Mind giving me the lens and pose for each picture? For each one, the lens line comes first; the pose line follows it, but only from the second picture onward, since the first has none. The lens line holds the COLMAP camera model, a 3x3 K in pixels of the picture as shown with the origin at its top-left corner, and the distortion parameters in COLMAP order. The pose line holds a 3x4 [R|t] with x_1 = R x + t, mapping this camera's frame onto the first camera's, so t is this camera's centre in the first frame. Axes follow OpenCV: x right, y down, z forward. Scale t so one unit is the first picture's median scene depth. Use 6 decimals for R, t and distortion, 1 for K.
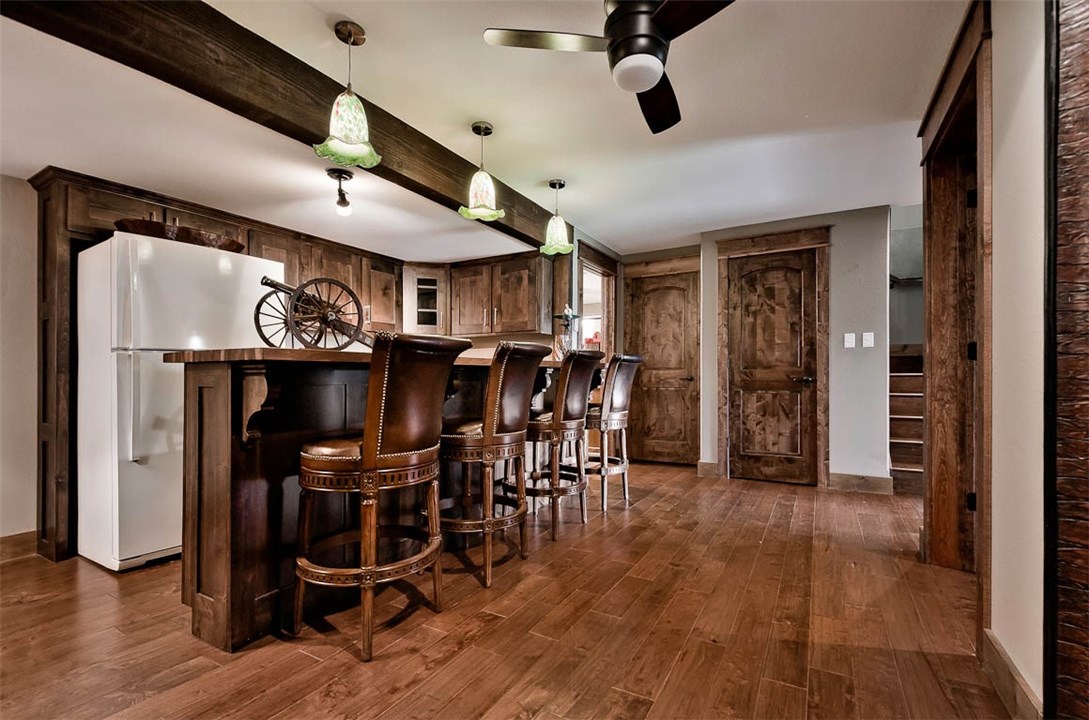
lens RADIAL K [[481.4, 0, 539.1], [0, 481.4, 377.8], [0, 0, 1]] dist [0.000411, -0.000058]
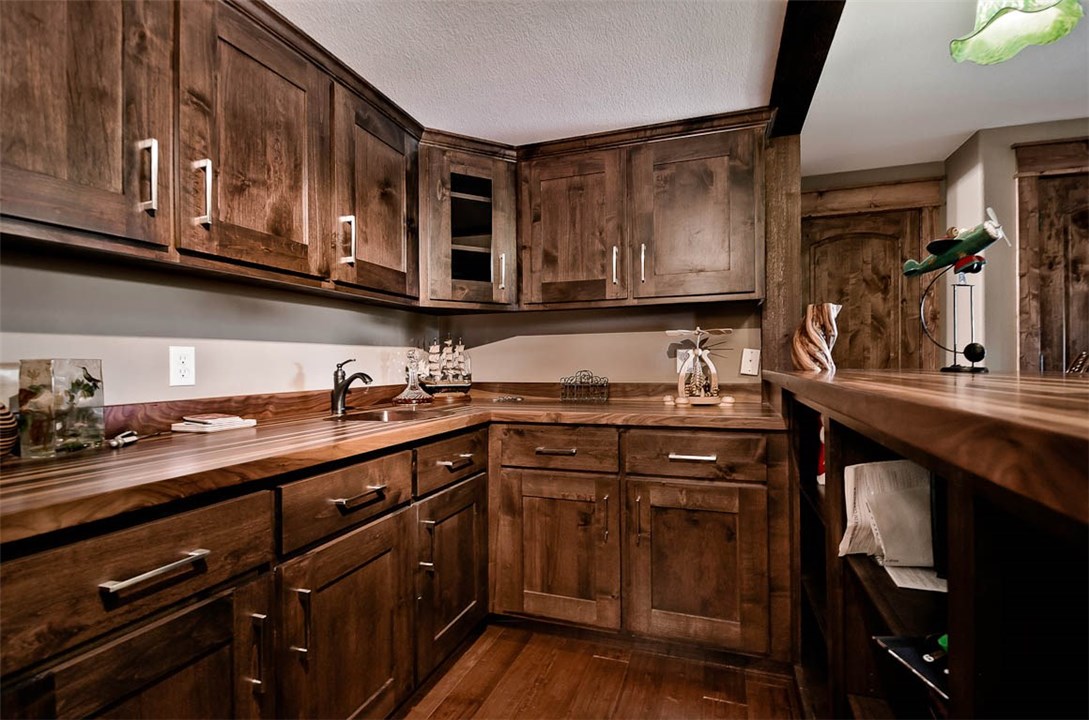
lens RADIAL K [[491.5, 0, 549.0], [0, 491.5, 370.3], [0, 0, 1]] dist [-0.001457, -0.021996]
pose [[0.981545, -0.004989, 0.191165, -0.251197], [0.004477, 0.999985, 0.003110, -0.027221], [-0.191178, -0.002197, 0.981553, 0.540192]]
